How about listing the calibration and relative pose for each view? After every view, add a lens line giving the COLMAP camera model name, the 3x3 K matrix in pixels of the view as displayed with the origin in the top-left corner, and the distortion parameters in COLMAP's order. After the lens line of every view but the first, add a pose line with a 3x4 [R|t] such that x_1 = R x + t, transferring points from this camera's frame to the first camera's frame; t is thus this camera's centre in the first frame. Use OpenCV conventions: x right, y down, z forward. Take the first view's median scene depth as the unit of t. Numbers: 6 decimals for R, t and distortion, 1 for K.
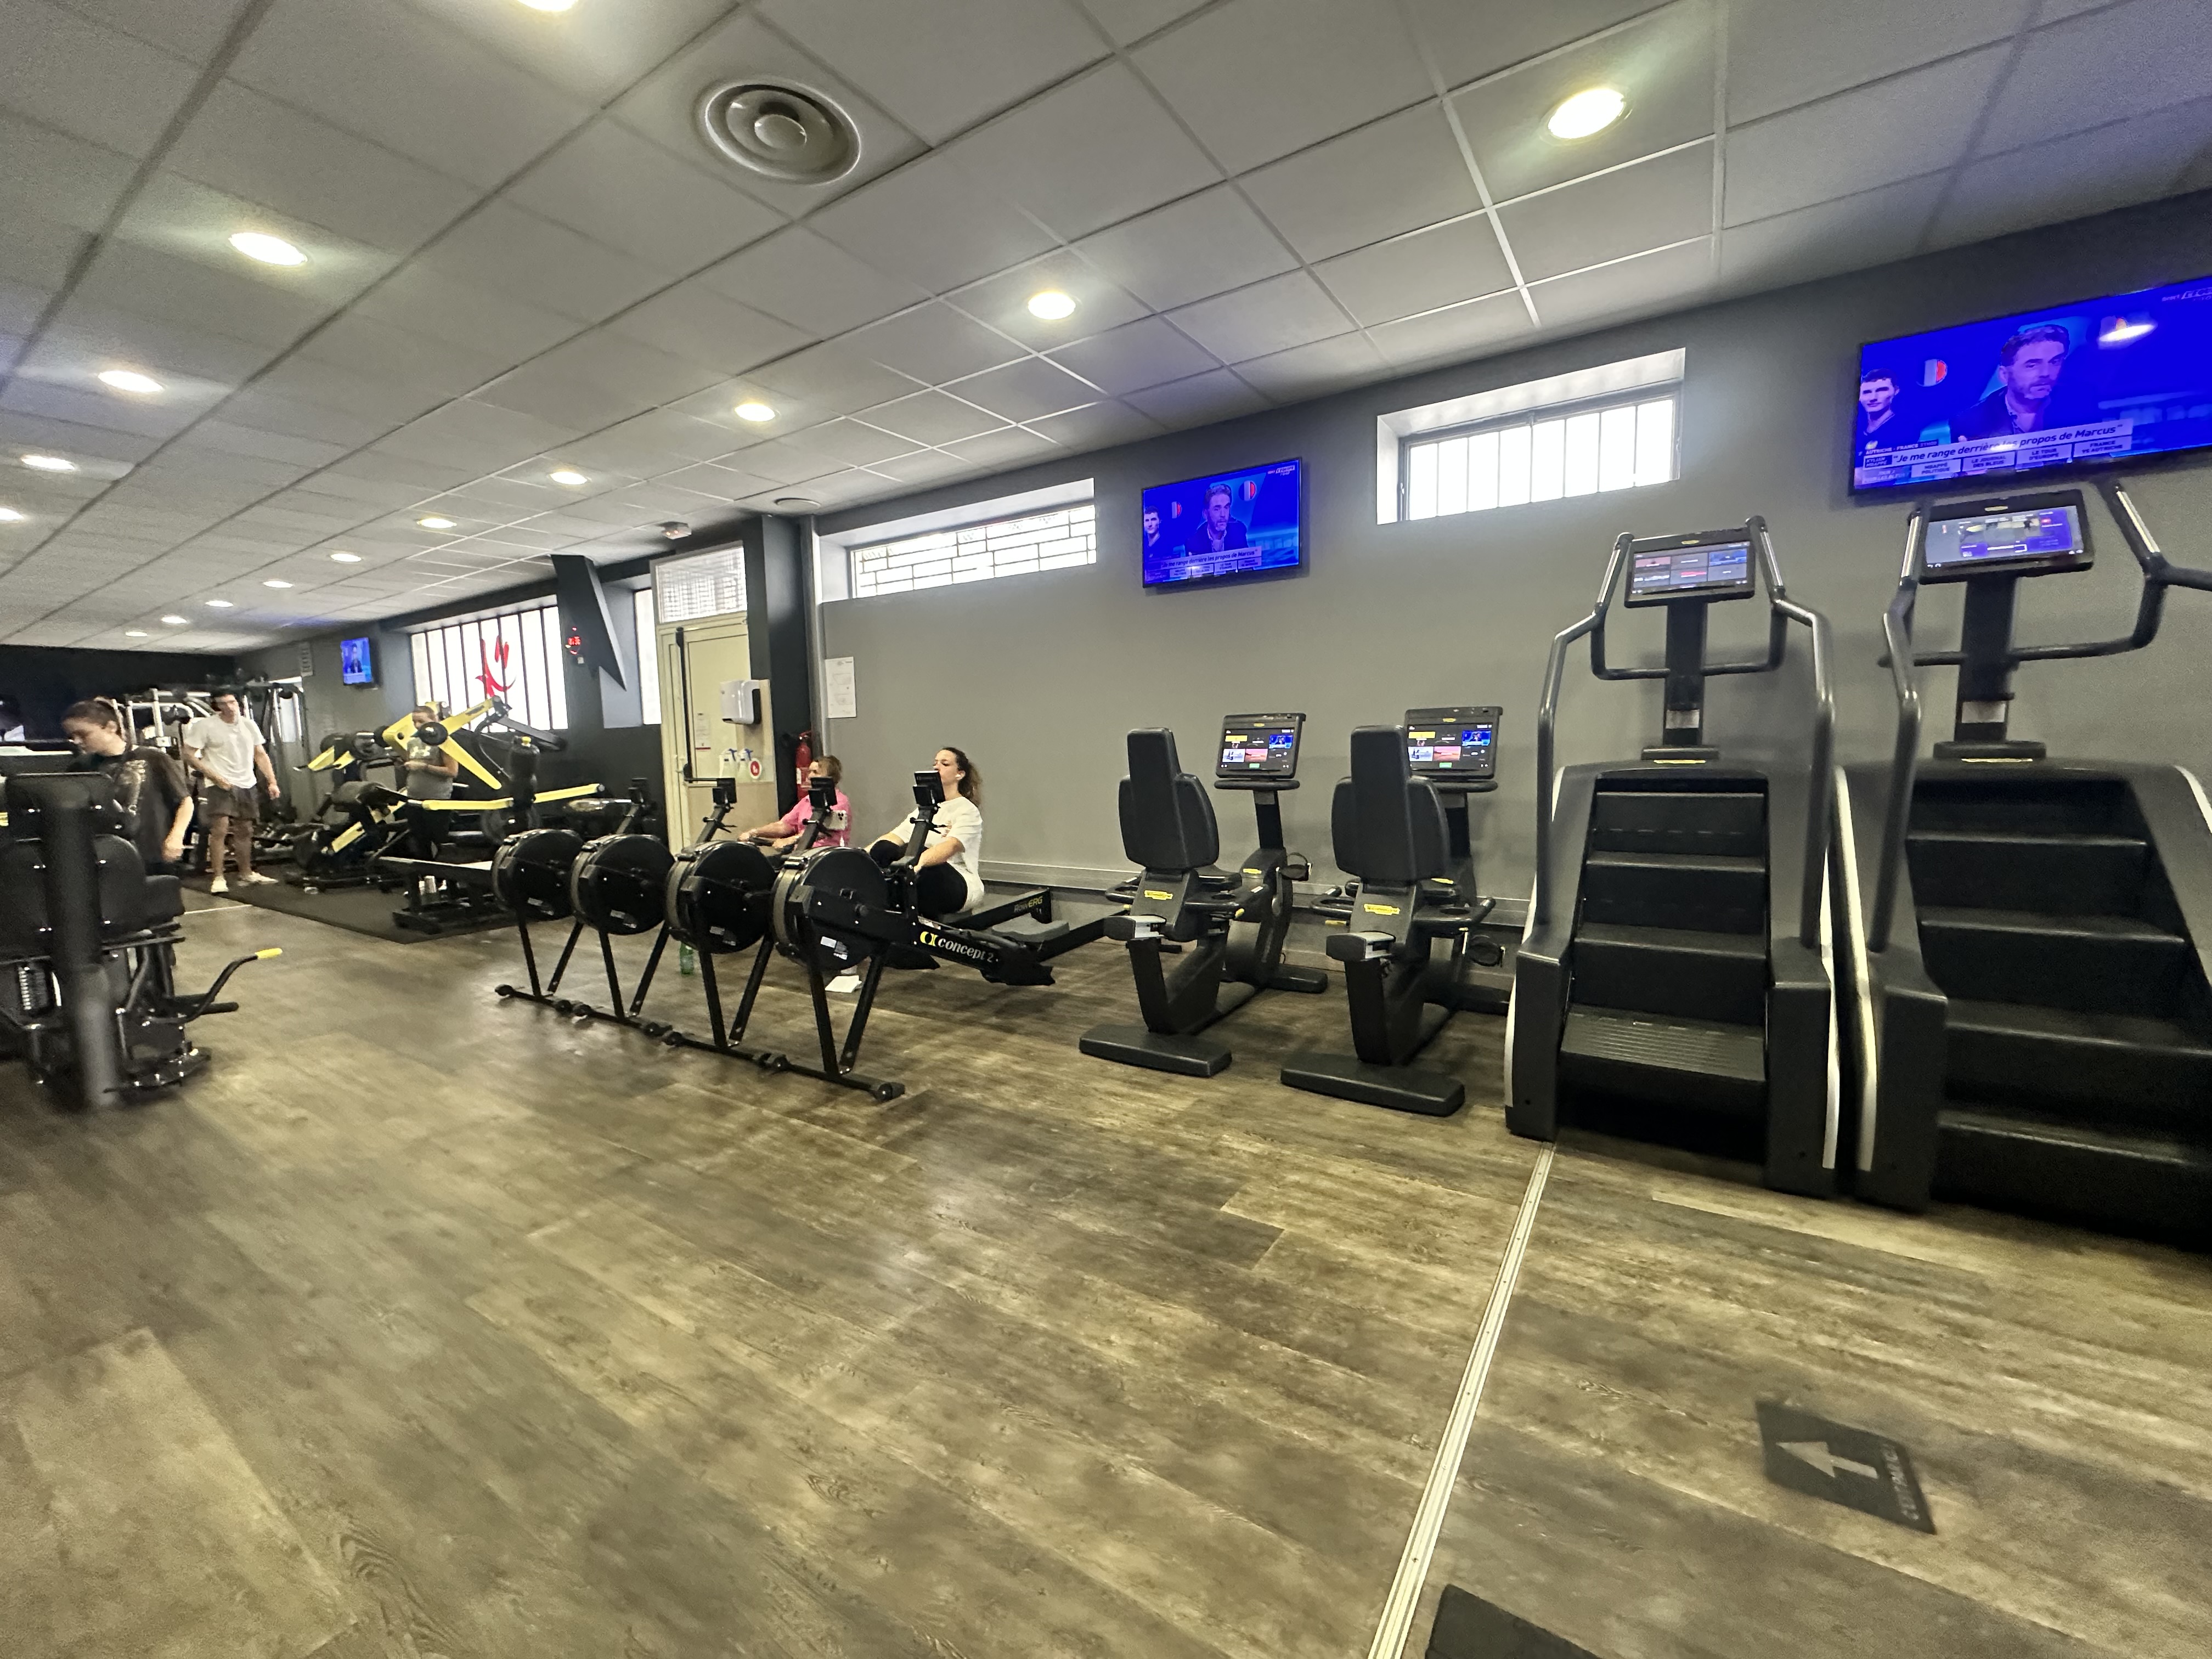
lens RADIAL K [[882.2, 0, 1108.5], [0, 882.2, 837.7], [0, 0, 1]] dist [-0.000504, -0.000264]
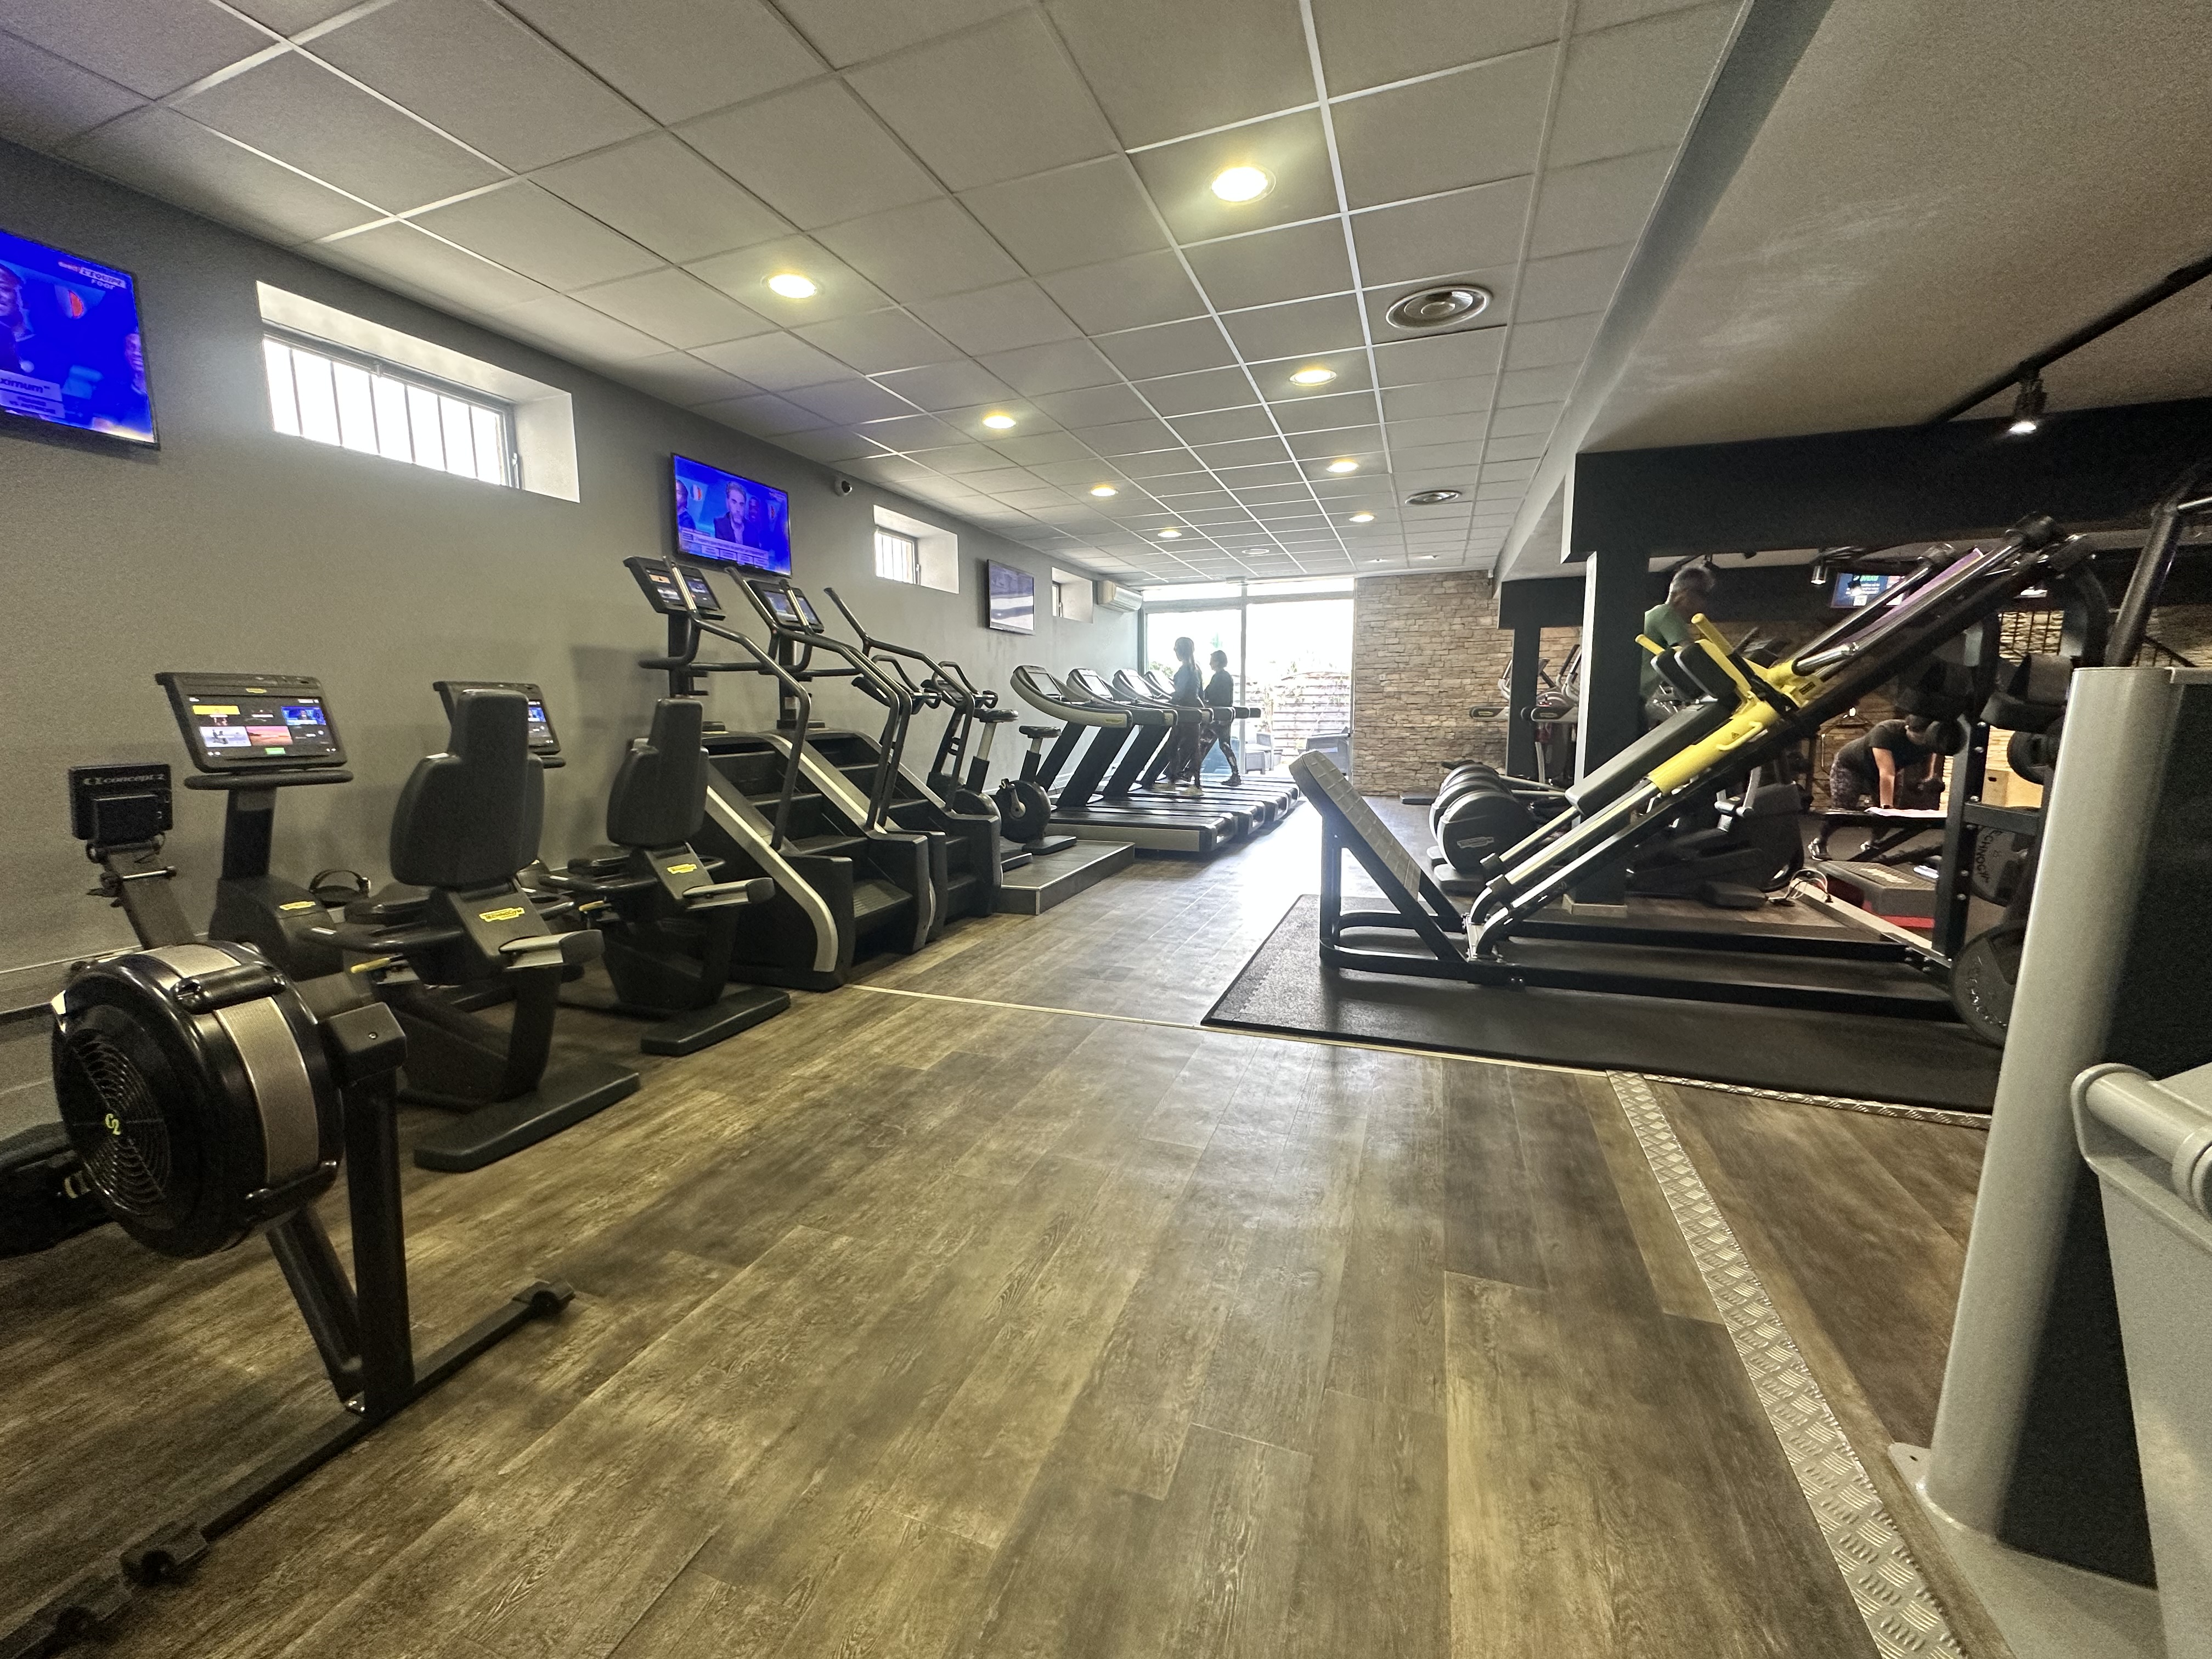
lens RADIAL K [[882.2, 0, 1099.2], [0, 882.2, 835.7], [0, 0, 1]] dist [-0.000504, -0.000264]
pose [[-0.216222, -0.113644, 0.969708, -0.935017], [0.117702, 0.982925, 0.141437, -0.056356], [-0.969223, 0.144719, -0.199154, 0.785202]]
